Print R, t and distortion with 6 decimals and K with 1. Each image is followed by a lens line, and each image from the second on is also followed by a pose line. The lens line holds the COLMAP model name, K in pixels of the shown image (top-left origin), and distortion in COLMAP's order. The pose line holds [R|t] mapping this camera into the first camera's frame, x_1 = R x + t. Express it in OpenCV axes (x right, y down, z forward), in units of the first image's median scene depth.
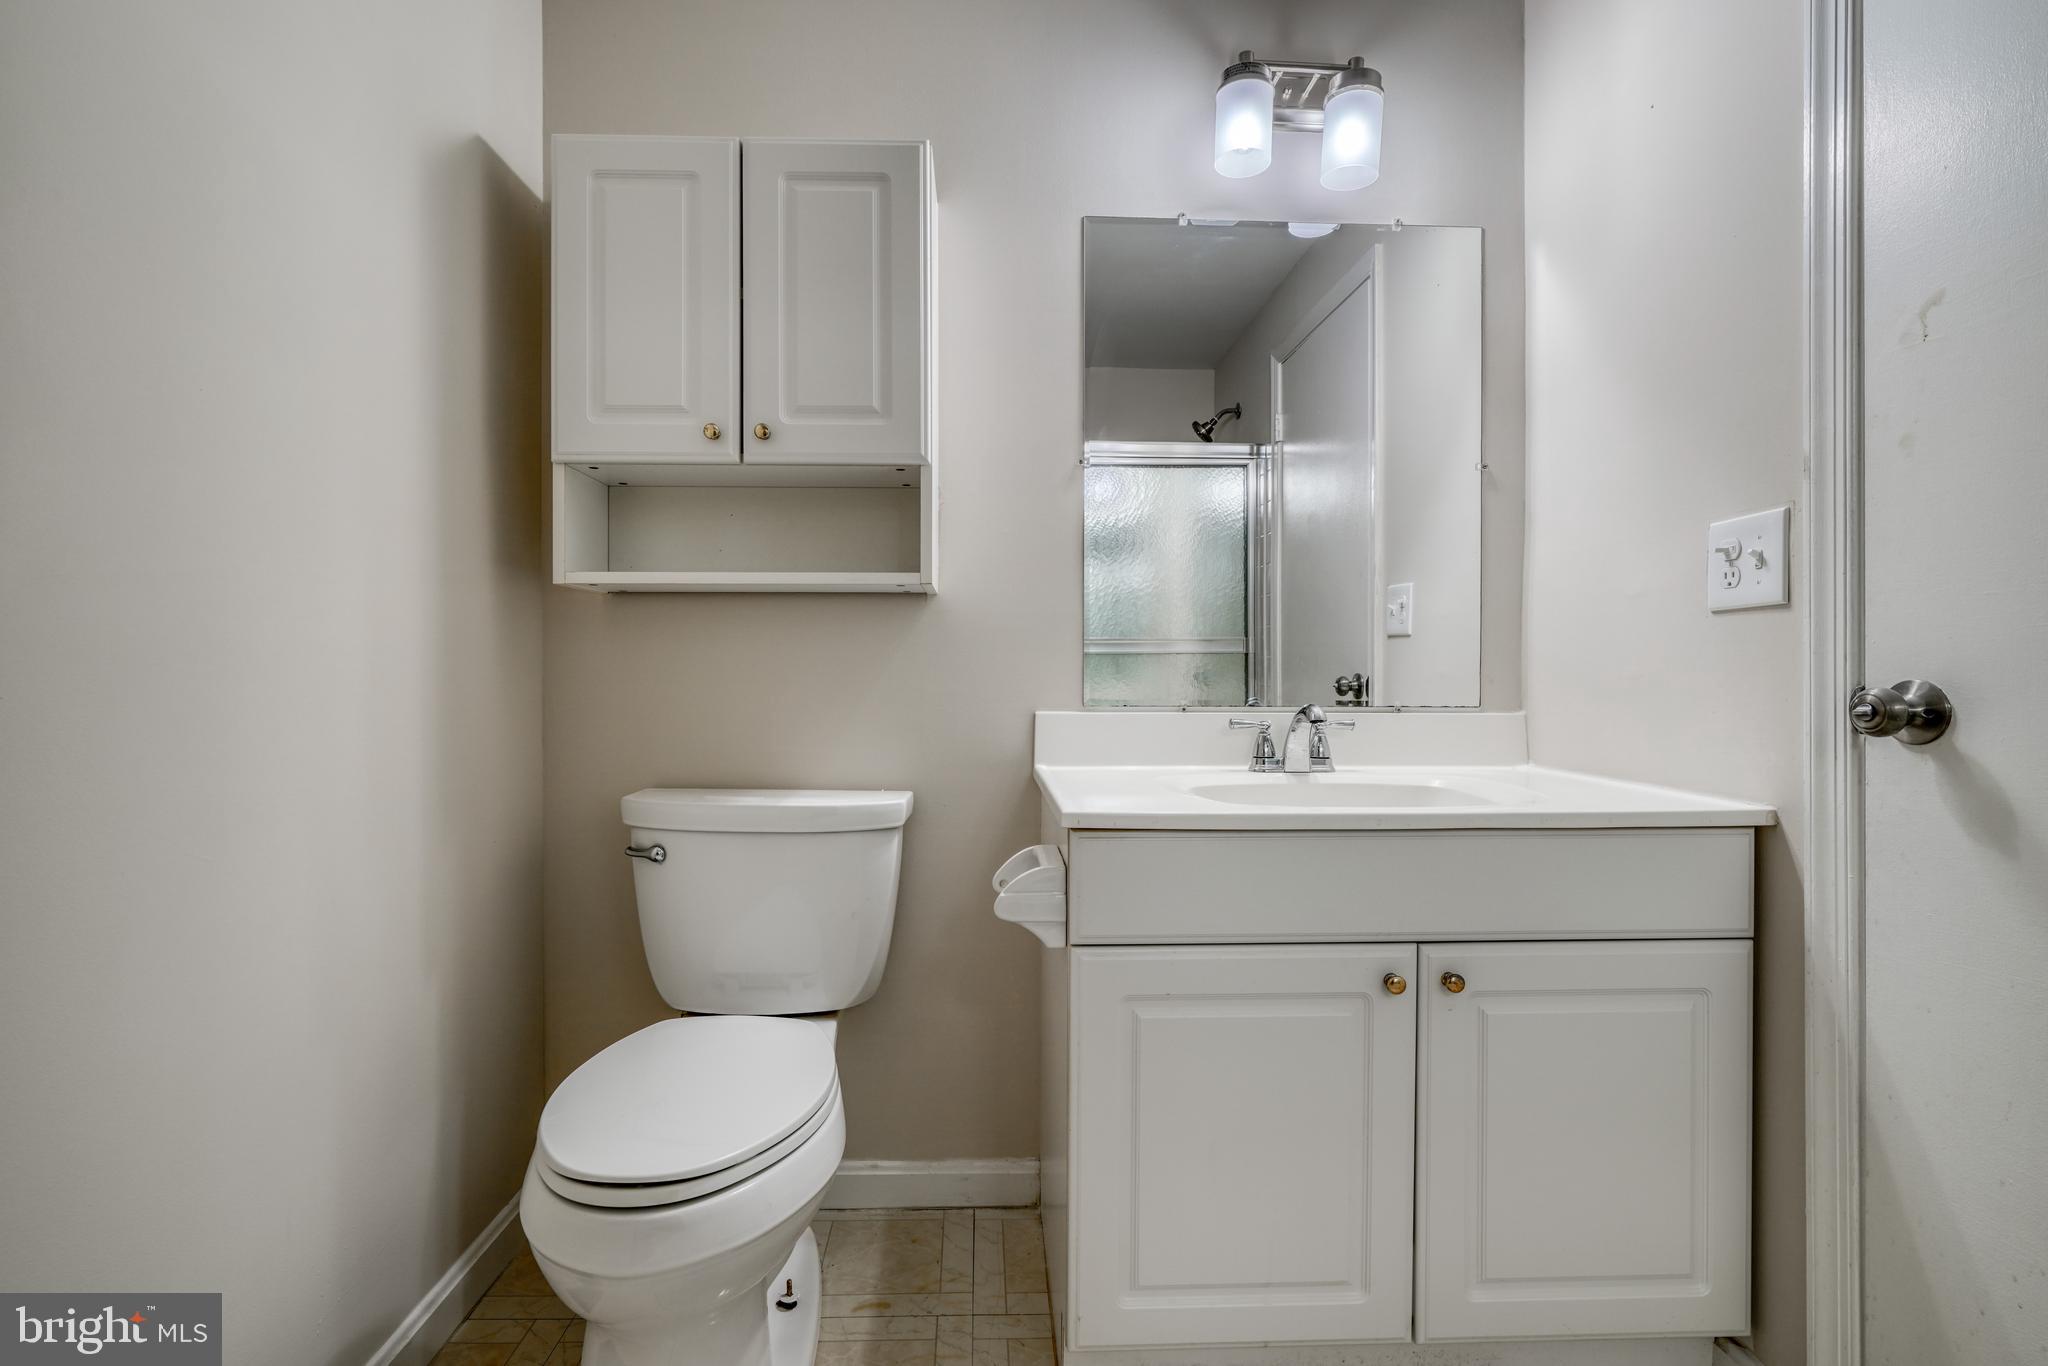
lens RADIAL K [[922.9, 0, 1008.9], [0, 922.9, 681.7], [0, 0, 1]] dist [-0.011619, 0.005369]
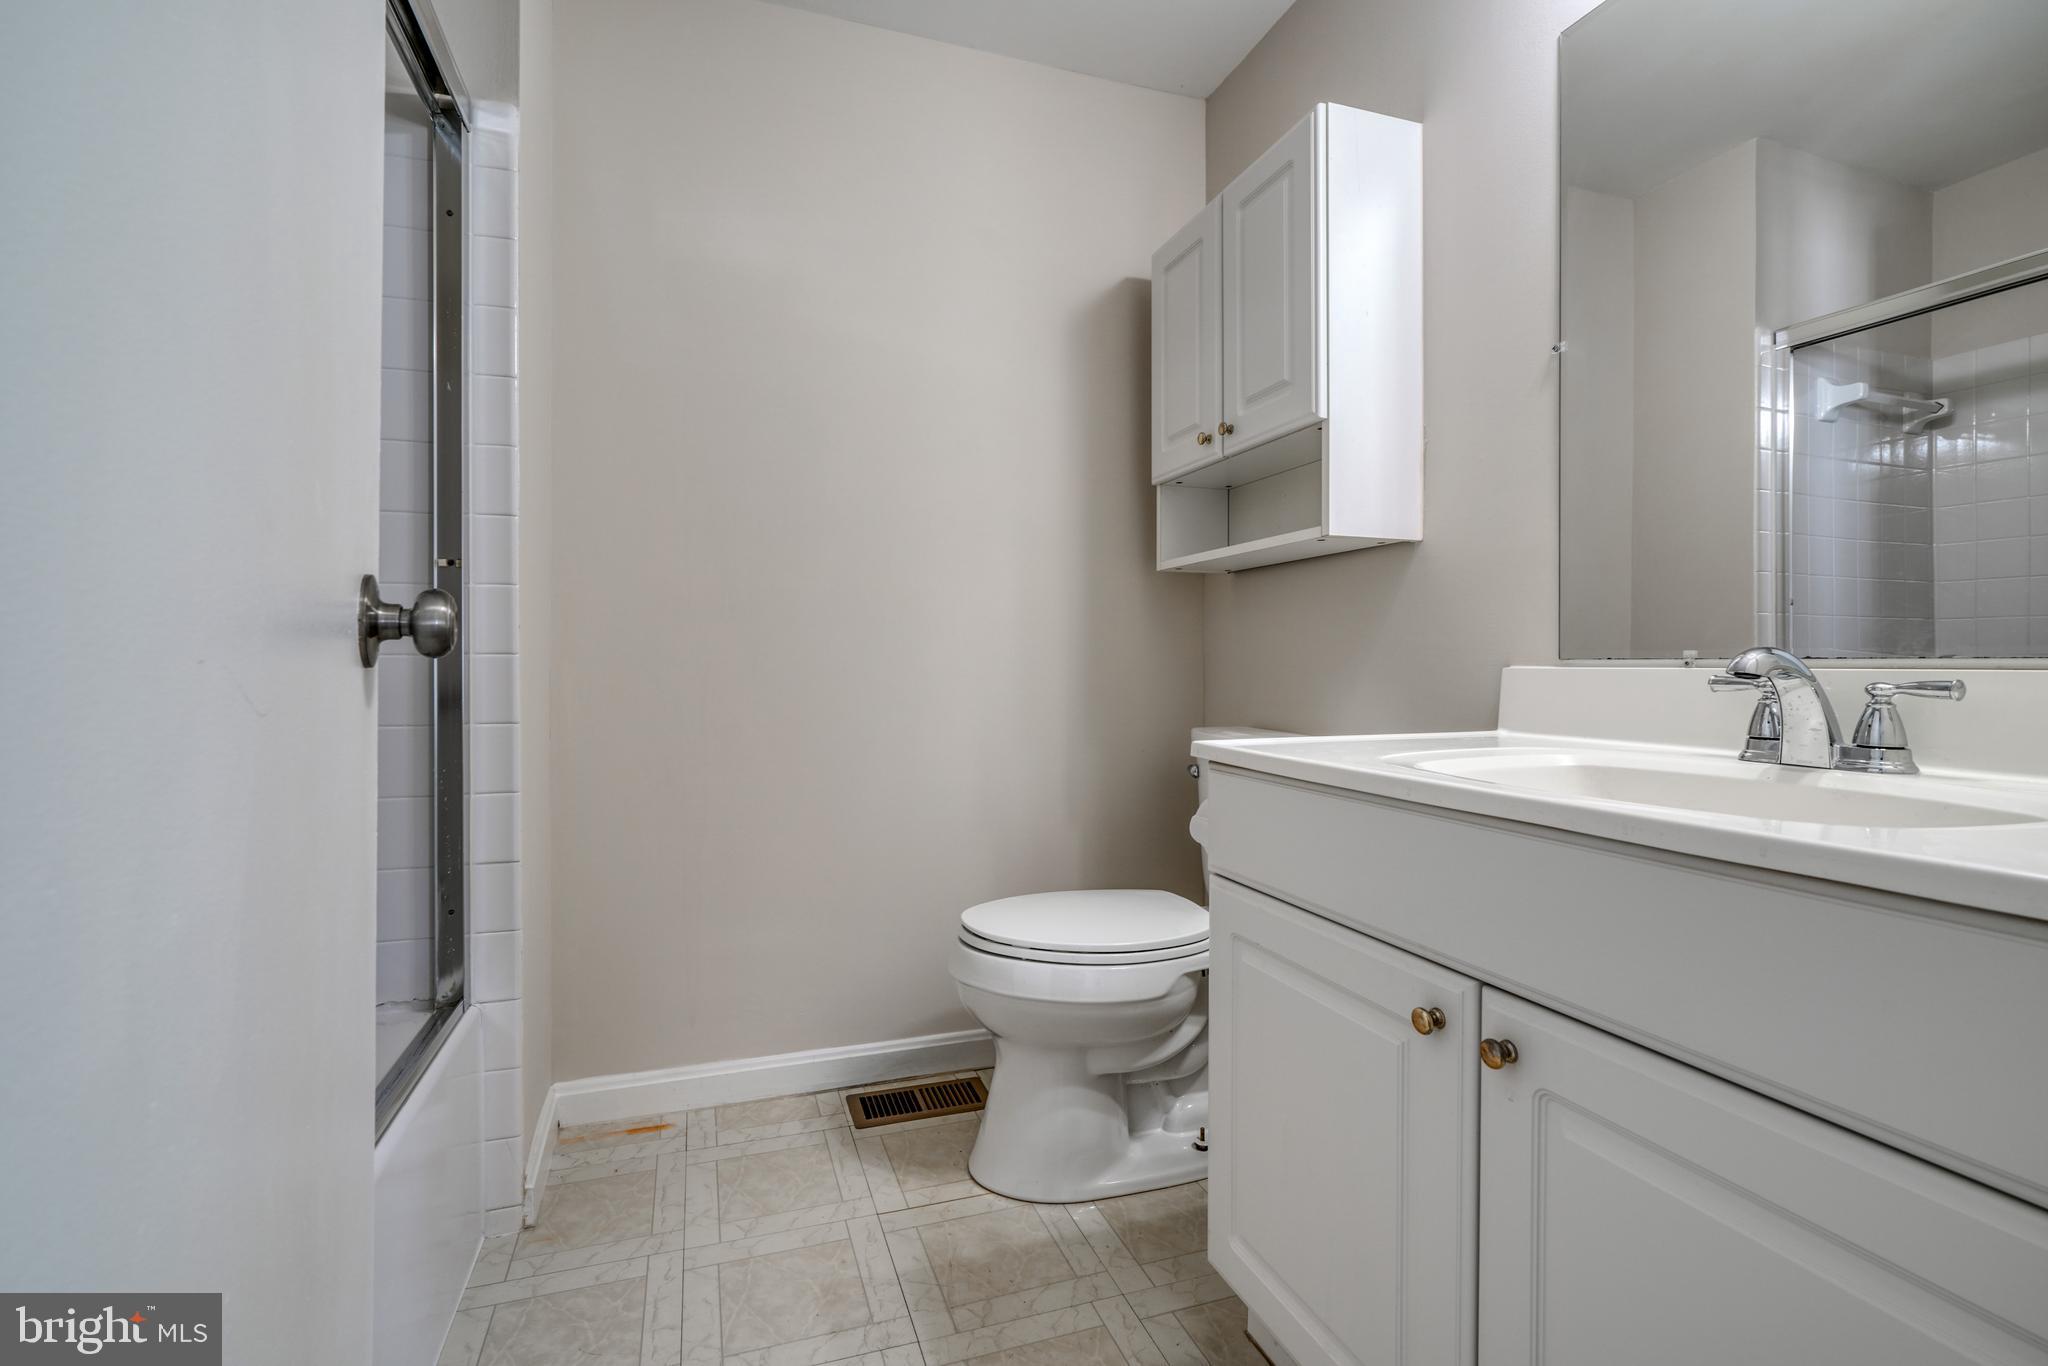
lens RADIAL K [[922.9, 0, 1015.9], [0, 922.9, 661.9], [0, 0, 1]] dist [-0.011619, 0.005369]
pose [[0.305389, 0.000216, -0.952228, 0.983111], [-0.009626, 0.999950, -0.002861, 0.050714], [0.952179, 0.010040, 0.305375, 0.458068]]
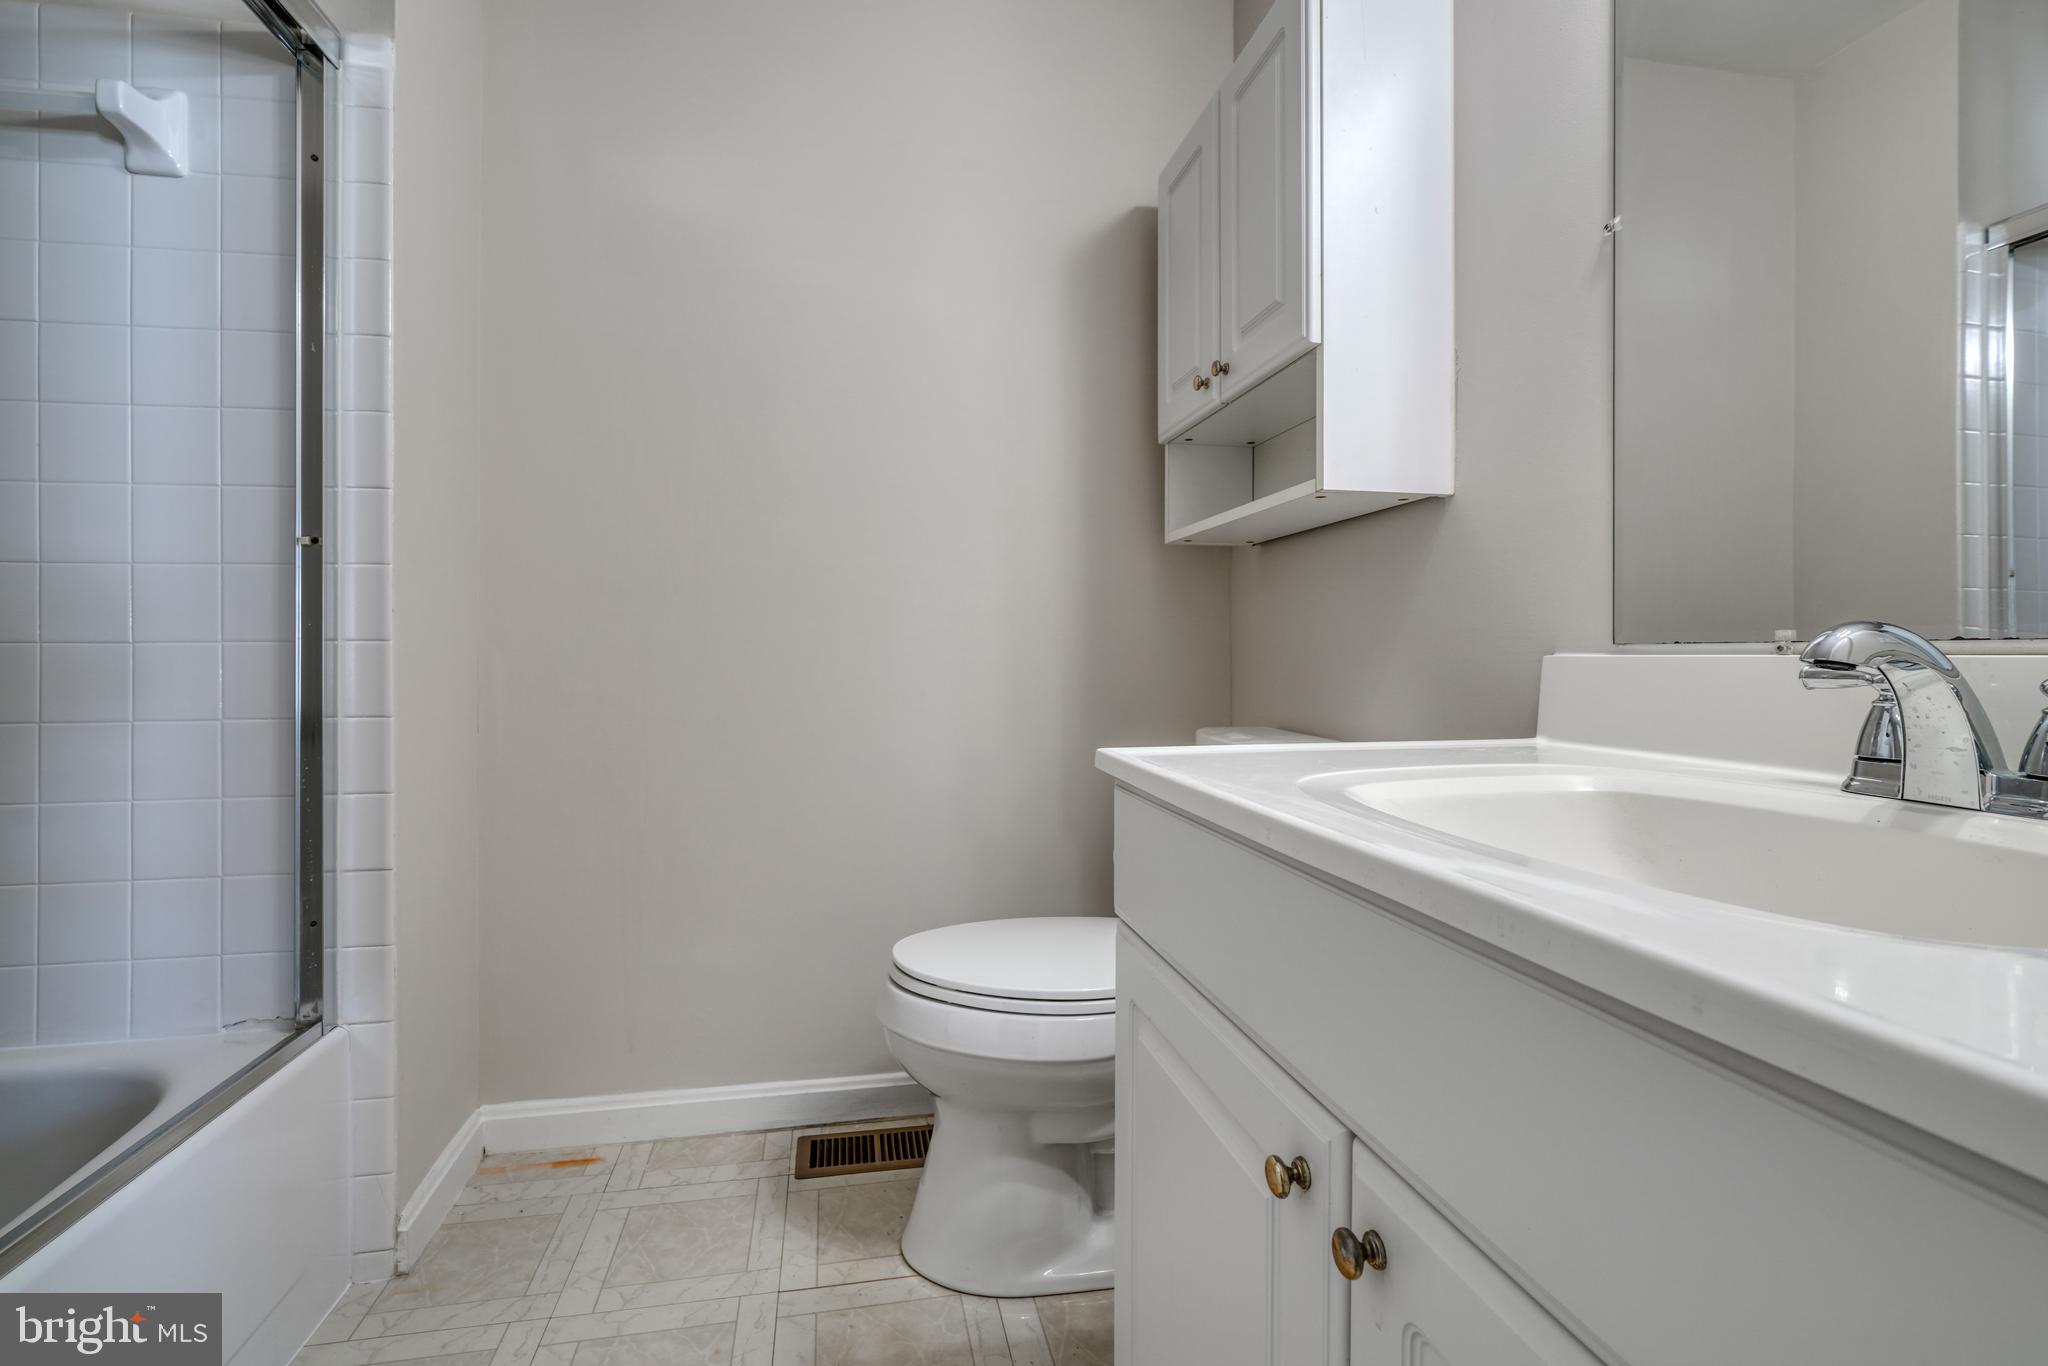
lens RADIAL K [[922.9, 0, 1050.8], [0, 922.9, 652.3], [0, 0, 1]] dist [-0.011619, 0.005369]
pose [[0.174713, -0.001514, -0.984618, 0.851620], [-0.009485, 0.999950, -0.003221, 0.053005], [0.984574, 0.009901, 0.174690, 0.779130]]
